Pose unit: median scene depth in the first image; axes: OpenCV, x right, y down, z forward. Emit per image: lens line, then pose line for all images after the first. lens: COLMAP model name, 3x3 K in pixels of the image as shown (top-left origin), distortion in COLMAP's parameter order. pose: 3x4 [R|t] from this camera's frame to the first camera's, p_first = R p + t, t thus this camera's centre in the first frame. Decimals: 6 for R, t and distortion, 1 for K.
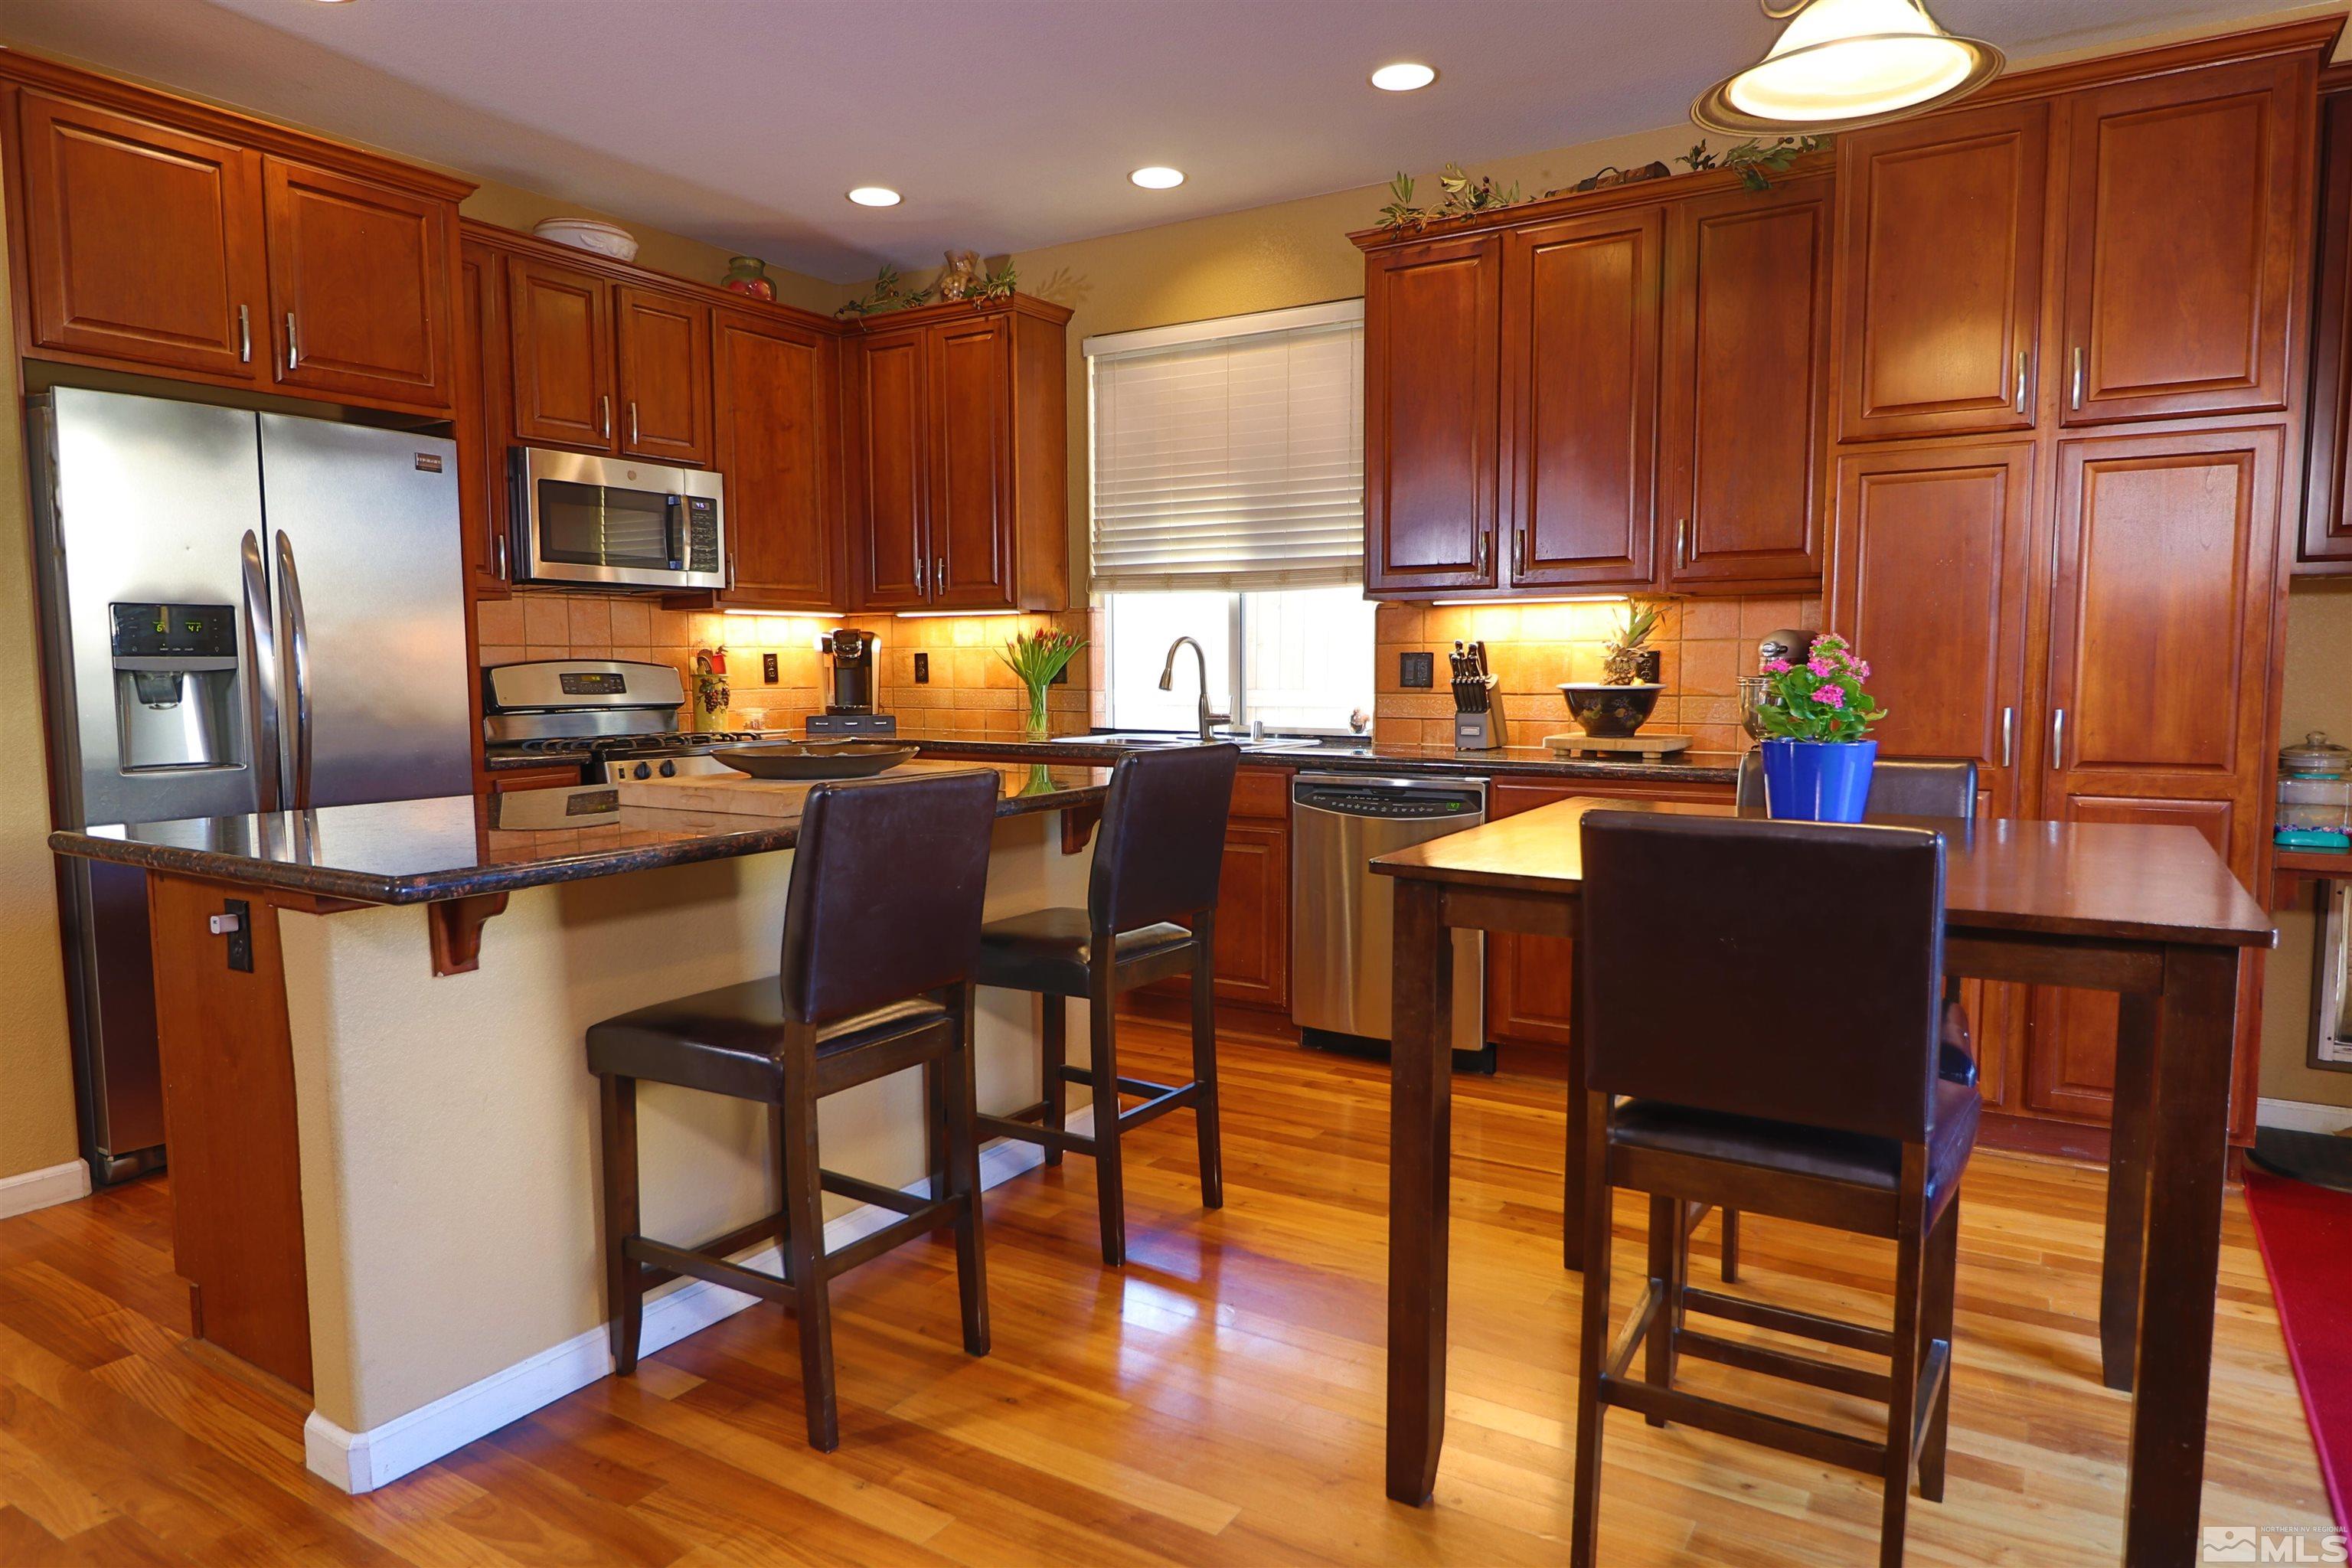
lens RADIAL K [[1427.4, 0, 1182.3], [0, 1427.4, 782.7], [0, 0, 1]] dist [-0.001858, 0.000452]
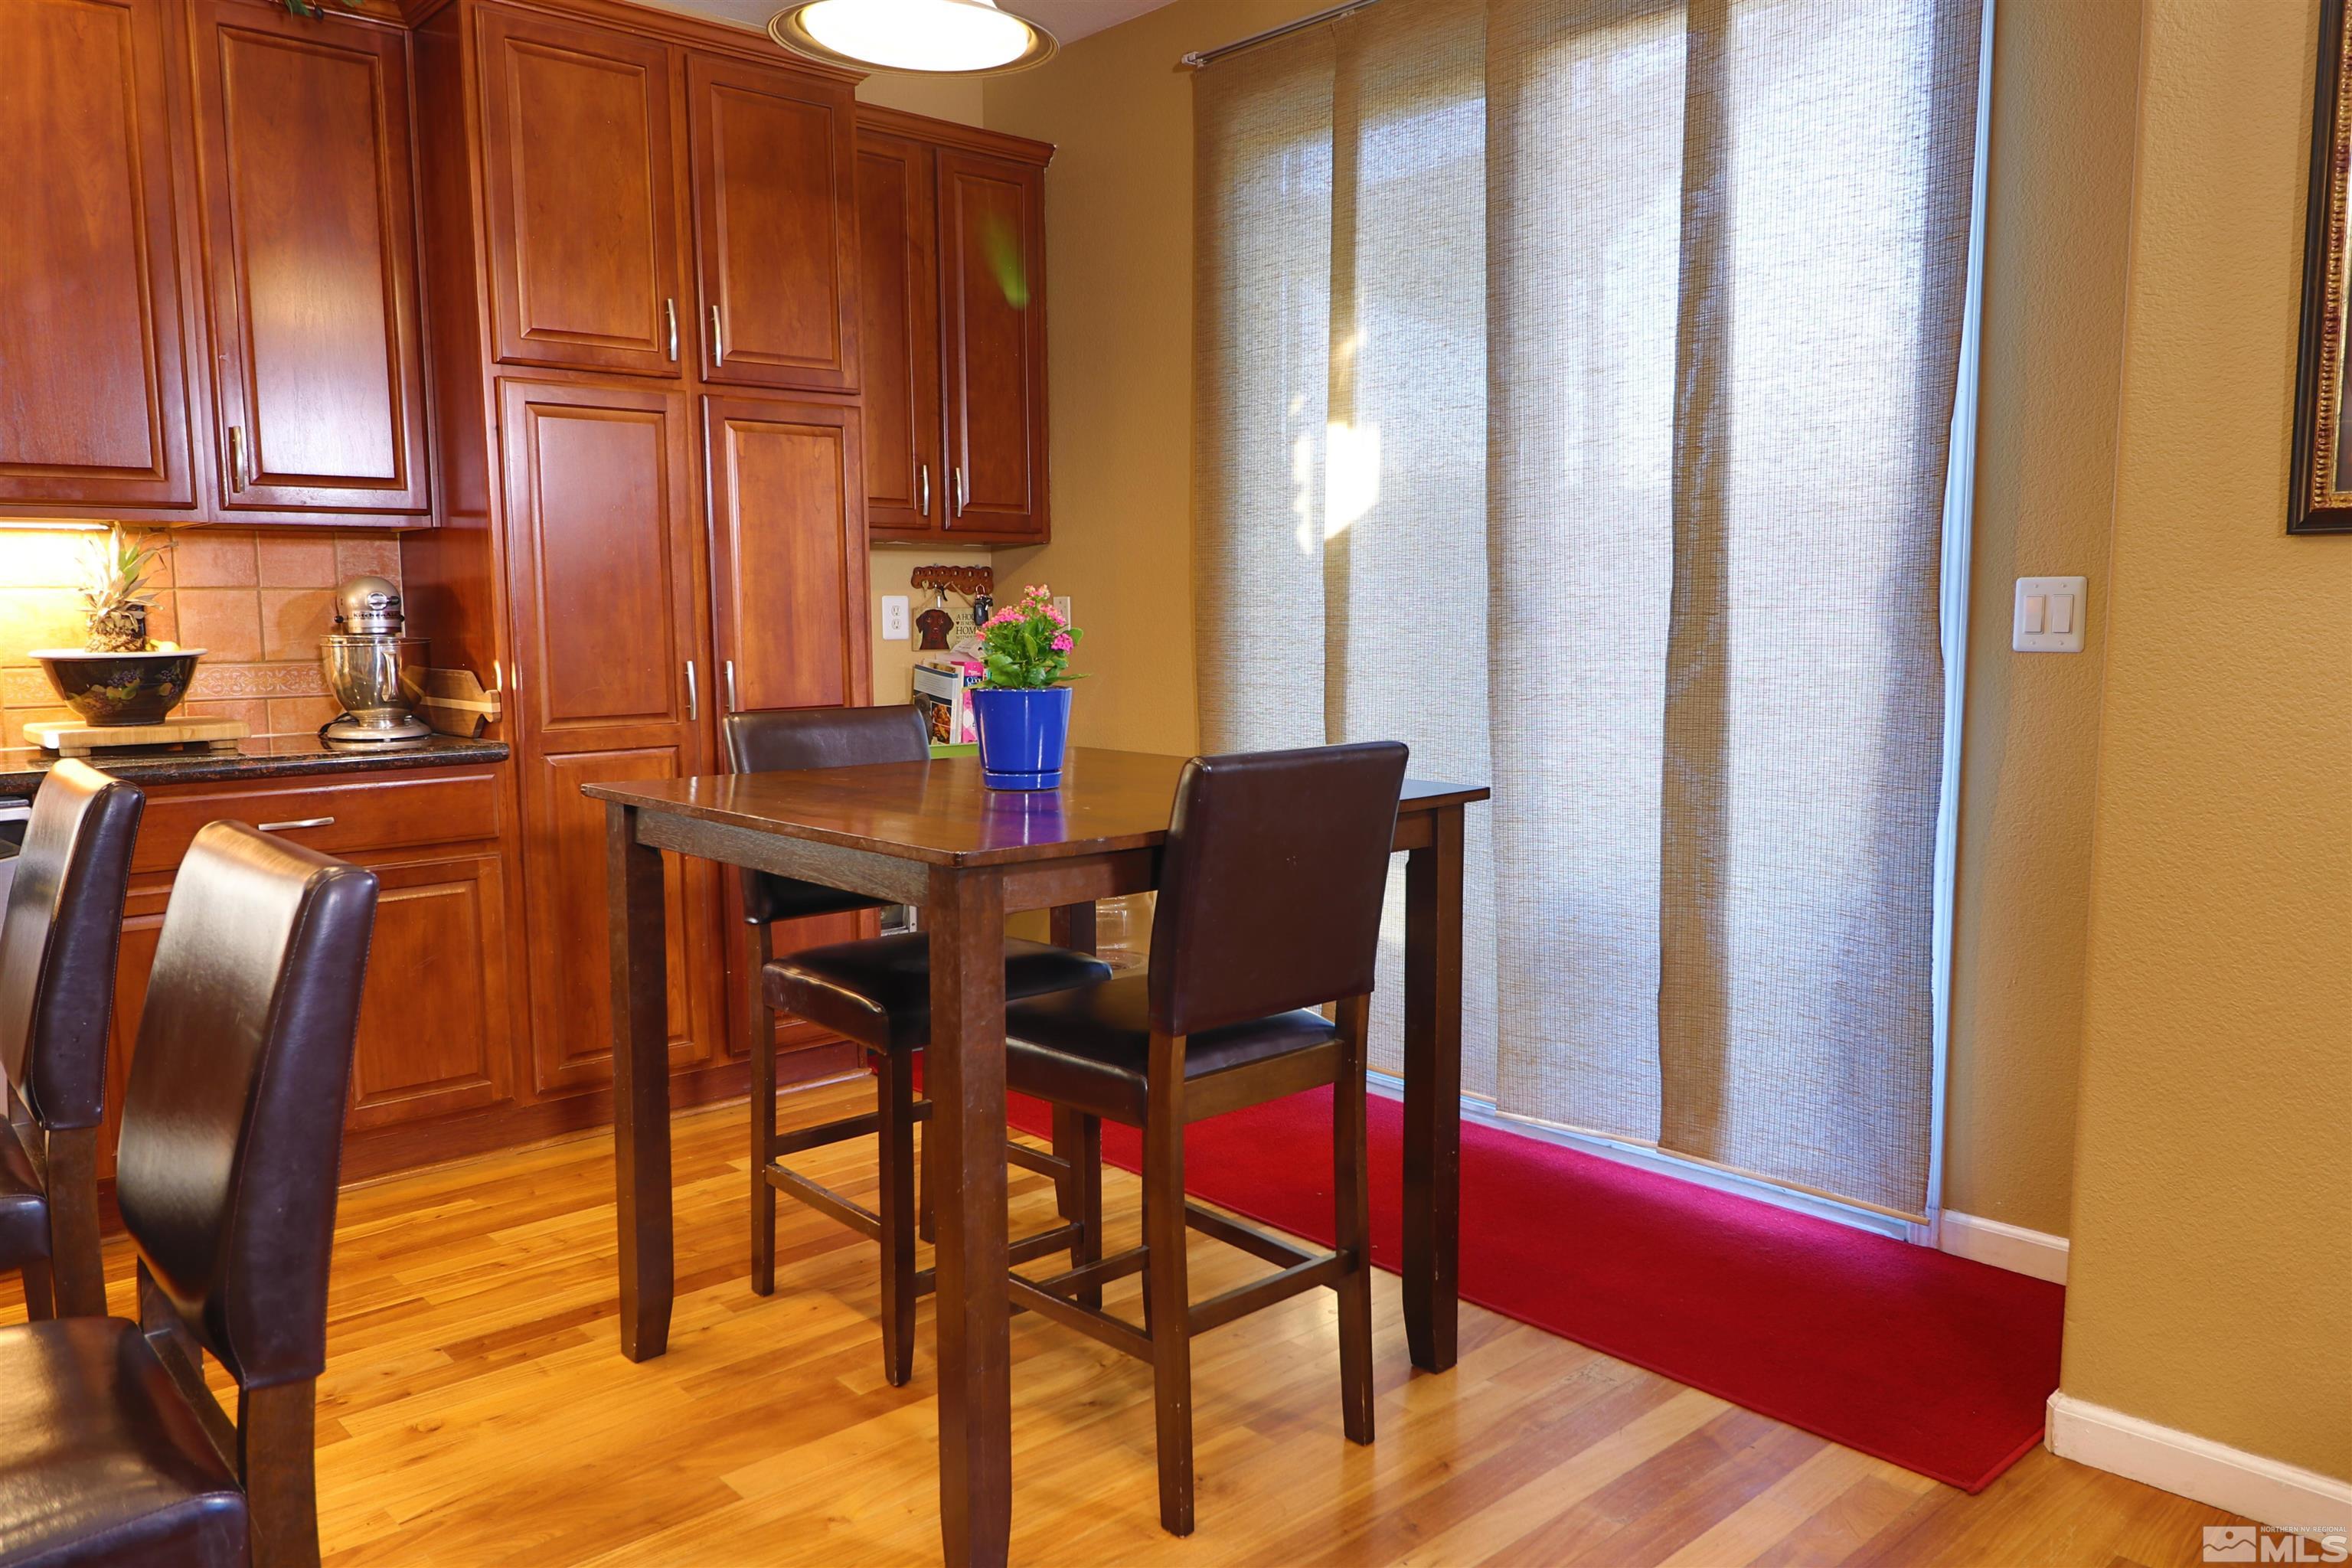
lens RADIAL K [[1704.1, 0, 1179.0], [0, 1704.1, 792.1], [0, 0, 1]] dist [-0.006376, -0.006623]
pose [[0.277690, -0.106048, 0.954800, -0.400113], [0.085878, 0.992650, 0.085276, -0.029344], [-0.956825, 0.058316, 0.284756, 0.301990]]
